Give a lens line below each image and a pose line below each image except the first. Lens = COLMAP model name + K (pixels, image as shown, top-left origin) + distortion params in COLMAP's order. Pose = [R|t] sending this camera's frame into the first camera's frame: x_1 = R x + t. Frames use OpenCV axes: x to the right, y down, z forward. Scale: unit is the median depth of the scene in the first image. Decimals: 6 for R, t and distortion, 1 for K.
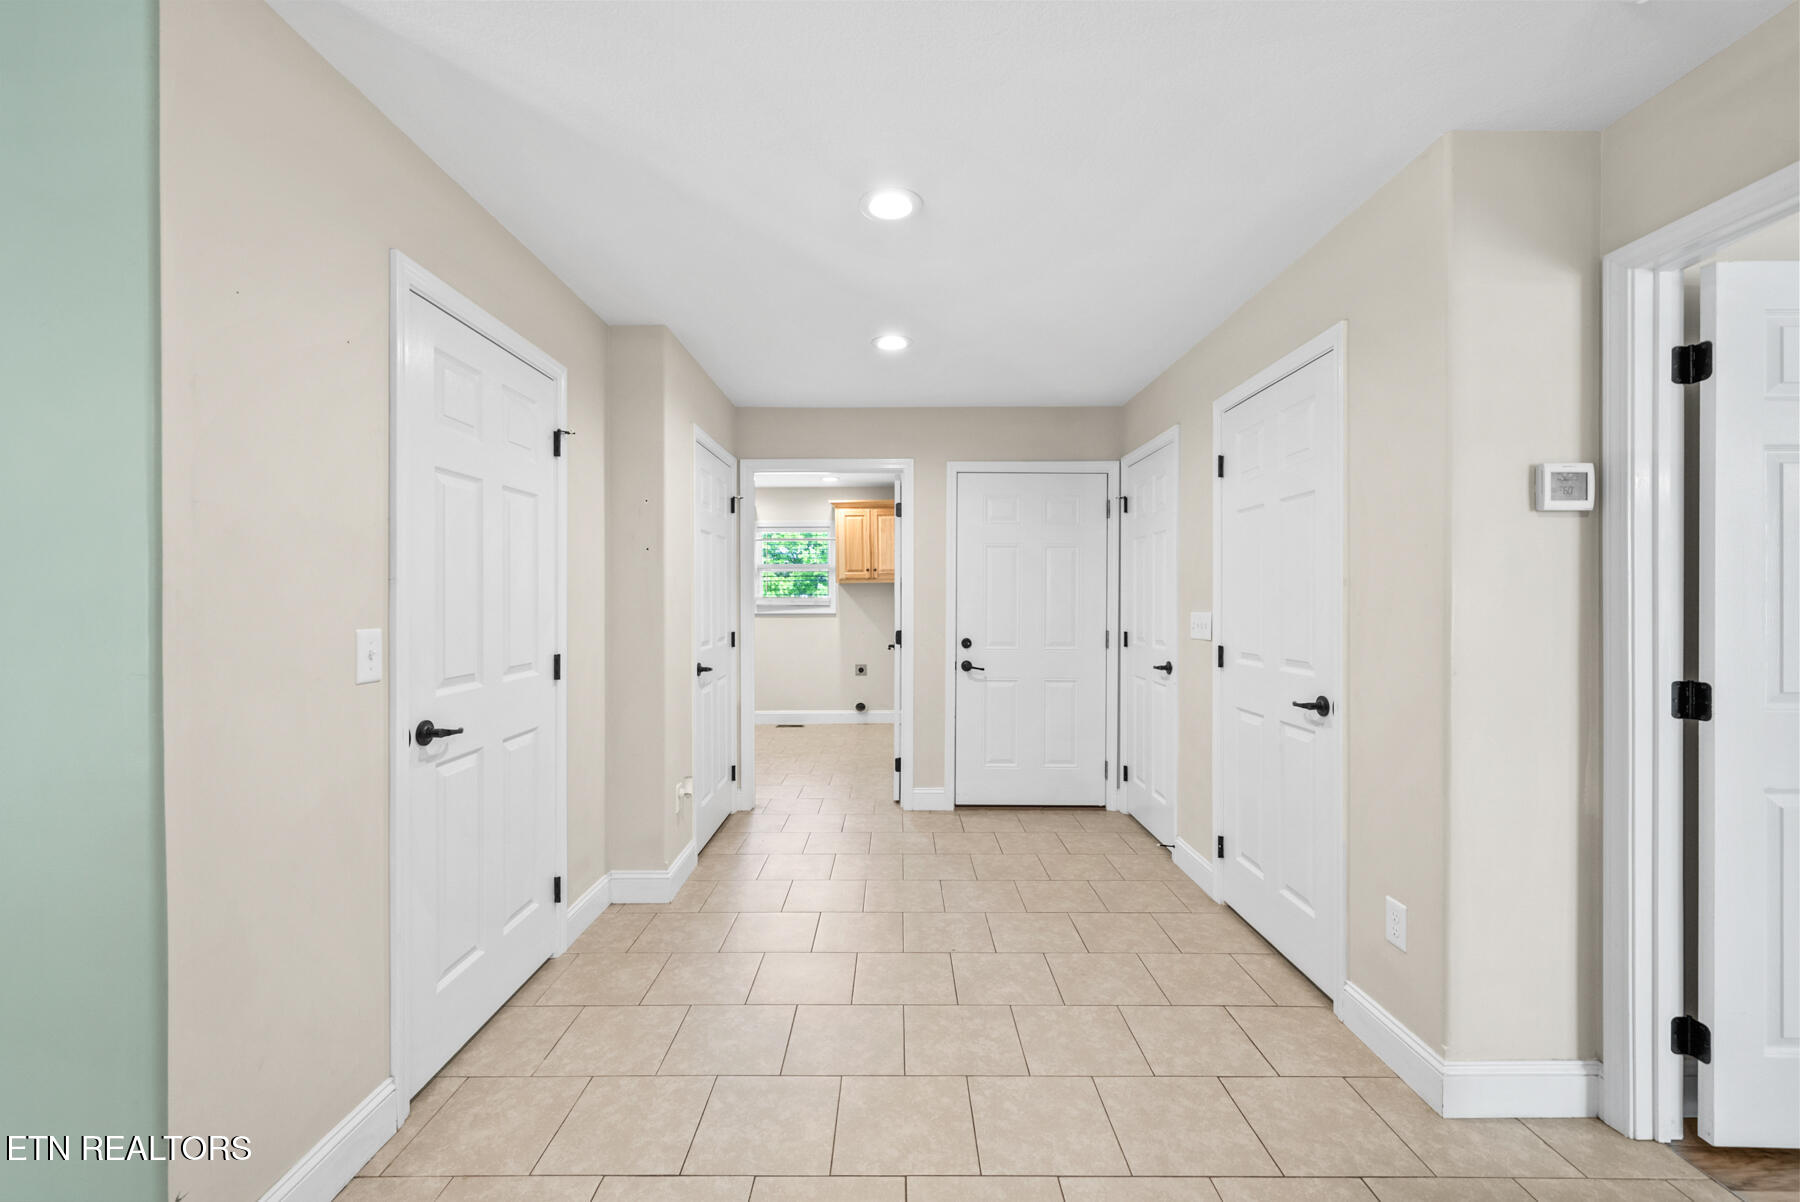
lens RADIAL K [[714.7, 0, 900.4], [0, 714.7, 601.4], [0, 0, 1]] dist [-0.002730, 0.000031]
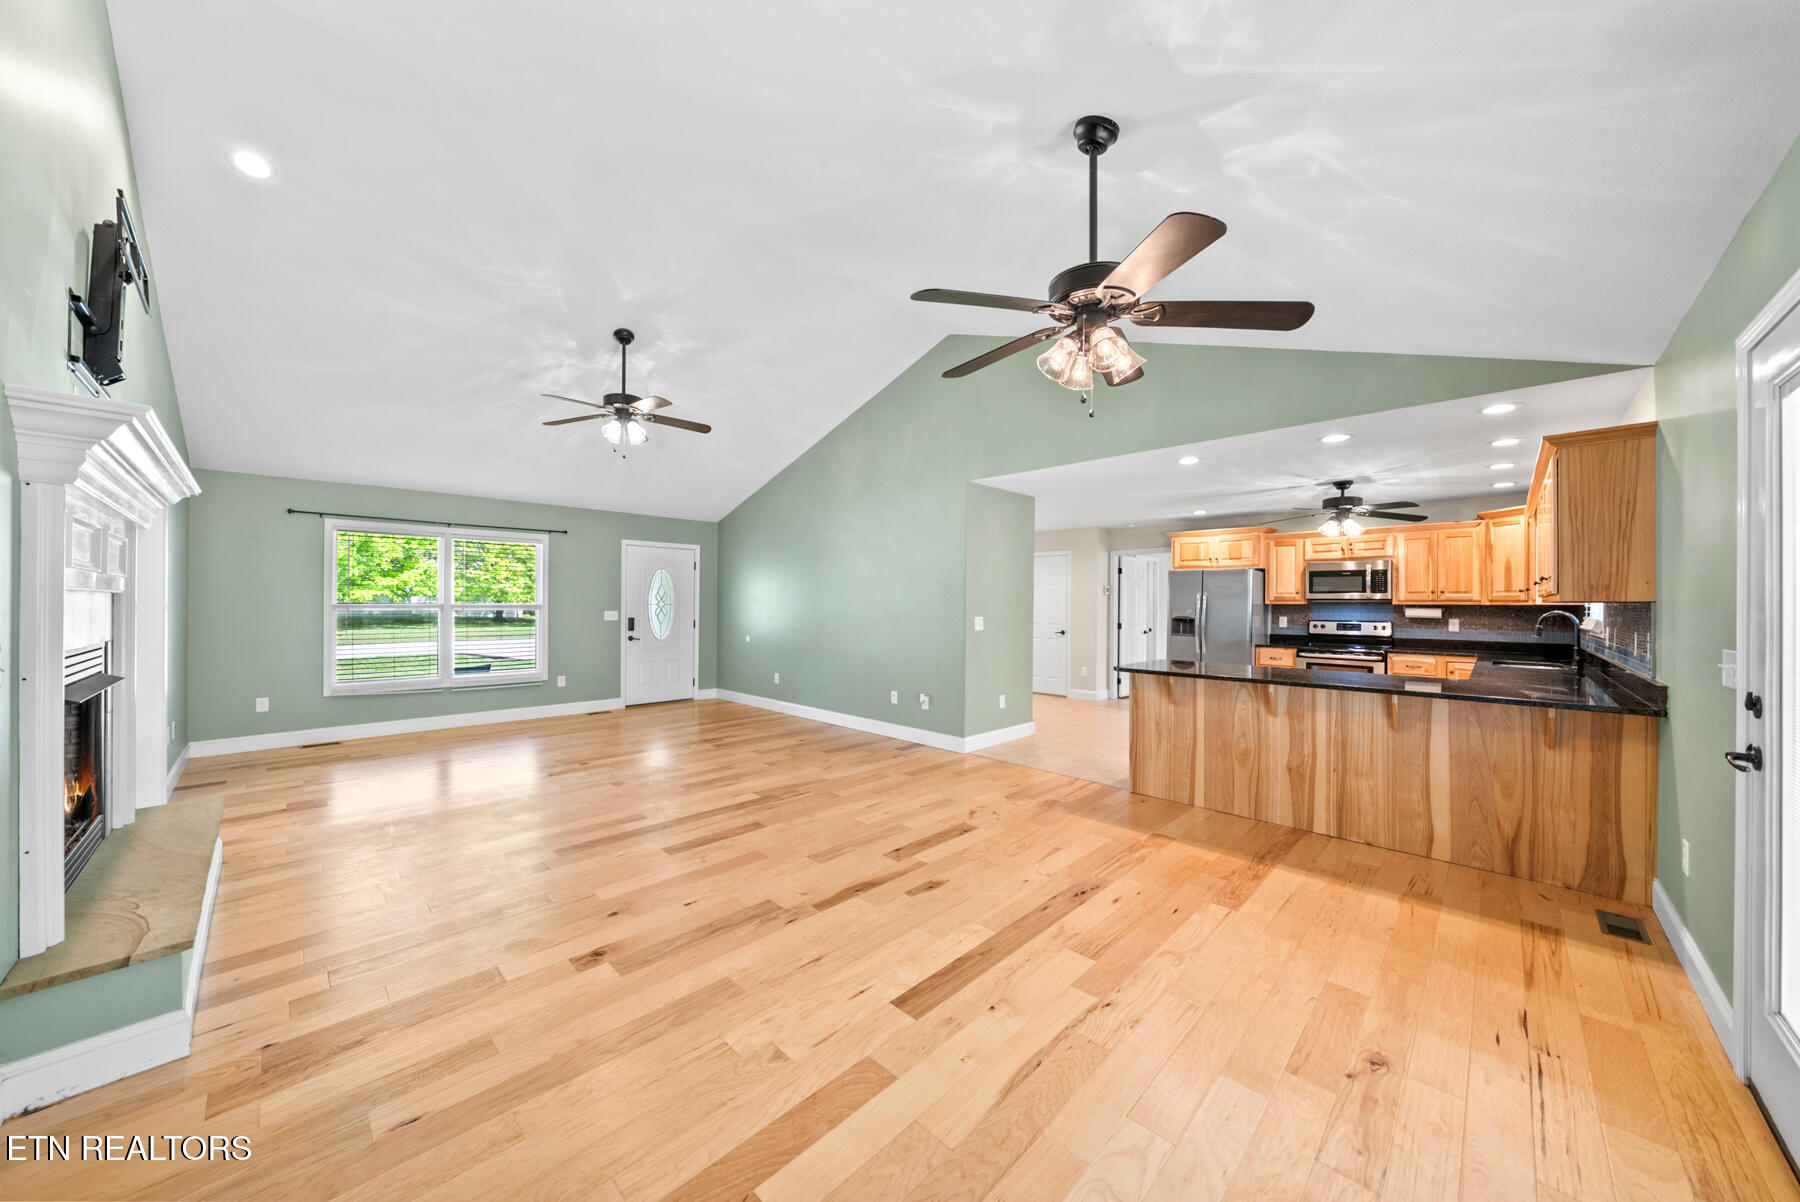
lens RADIAL K [[621.1, 0, 894.4], [0, 621.1, 599.6], [0, 0, 1]] dist [-0.005762, 0.000199]
pose [[0.699681, 0.013302, 0.714332, -1.610357], [-0.007892, 0.999910, -0.010889, -0.005653], [-0.714412, 0.001982, 0.699722, -0.537212]]
